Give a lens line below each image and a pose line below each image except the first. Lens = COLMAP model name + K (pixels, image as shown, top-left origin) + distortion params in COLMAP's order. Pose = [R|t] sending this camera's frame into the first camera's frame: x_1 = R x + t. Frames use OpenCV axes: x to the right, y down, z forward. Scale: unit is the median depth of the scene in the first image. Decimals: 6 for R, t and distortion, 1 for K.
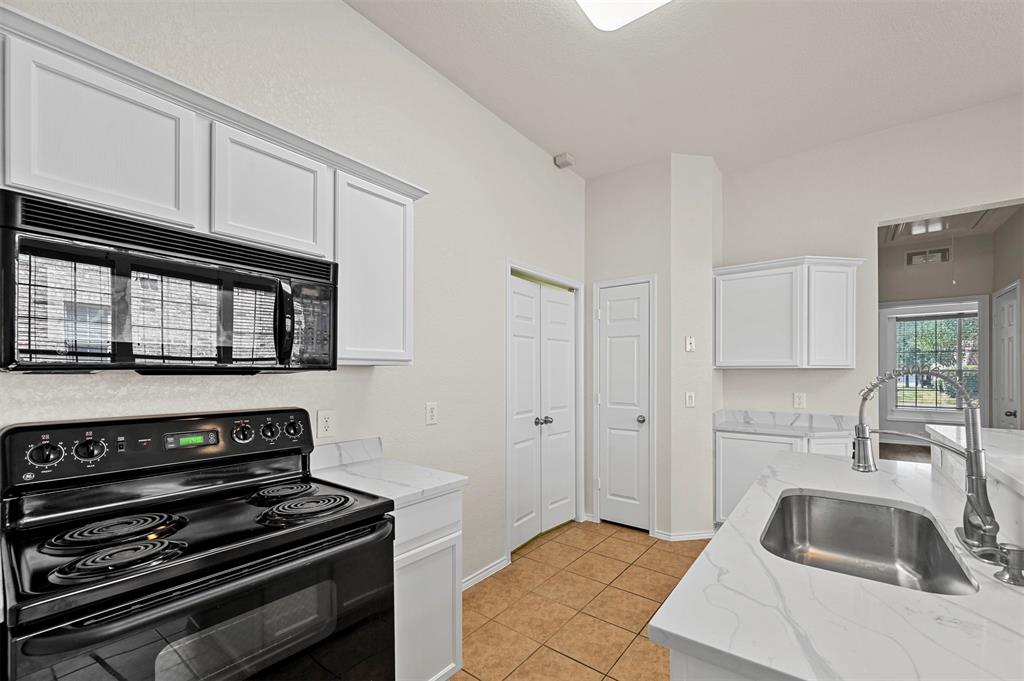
lens RADIAL K [[408.5, 0, 540.5], [0, 408.5, 371.2], [0, 0, 1]] dist [-0.003210, 0.000986]
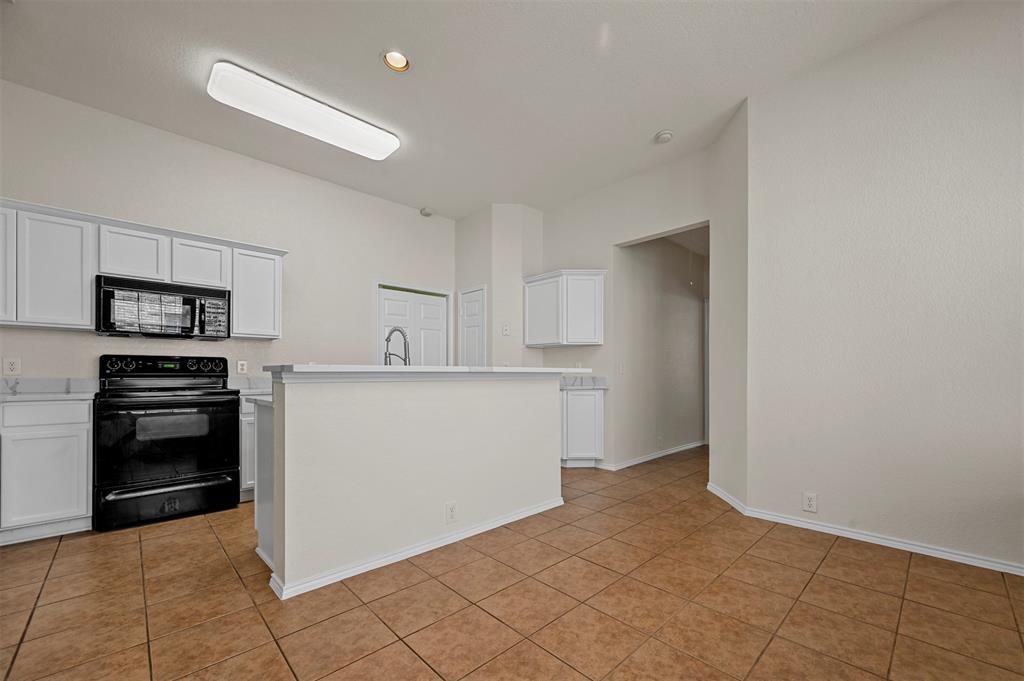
lens RADIAL K [[408.5, 0, 544.2], [0, 408.5, 373.0], [0, 0, 1]] dist [-0.003210, 0.000986]
pose [[0.990548, -0.001645, -0.137157, 0.763757], [0.001641, 0.999999, -0.000138, 0.096752], [0.137157, -0.000089, 0.990549, -0.497670]]
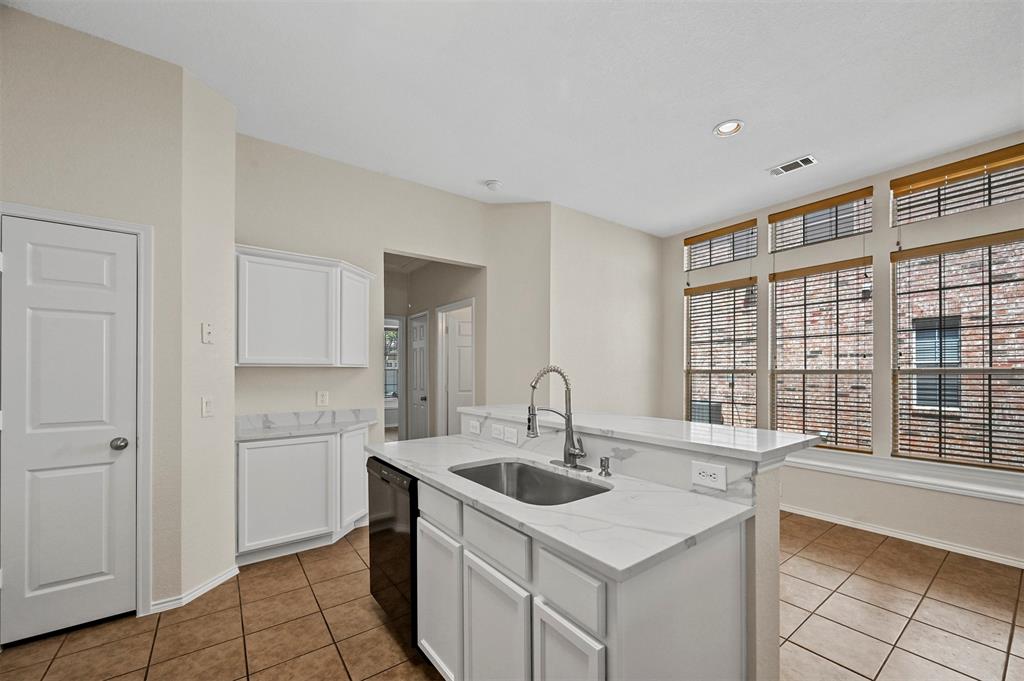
lens RADIAL K [[408.5, 0, 552.1], [0, 408.5, 369.4], [0, 0, 1]] dist [-0.003210, 0.000986]
pose [[0.247897, 0.002803, 0.968782, -0.227747], [-0.001521, 0.999996, -0.002504, 0.001033], [-0.968785, -0.000852, 0.247901, 0.201967]]
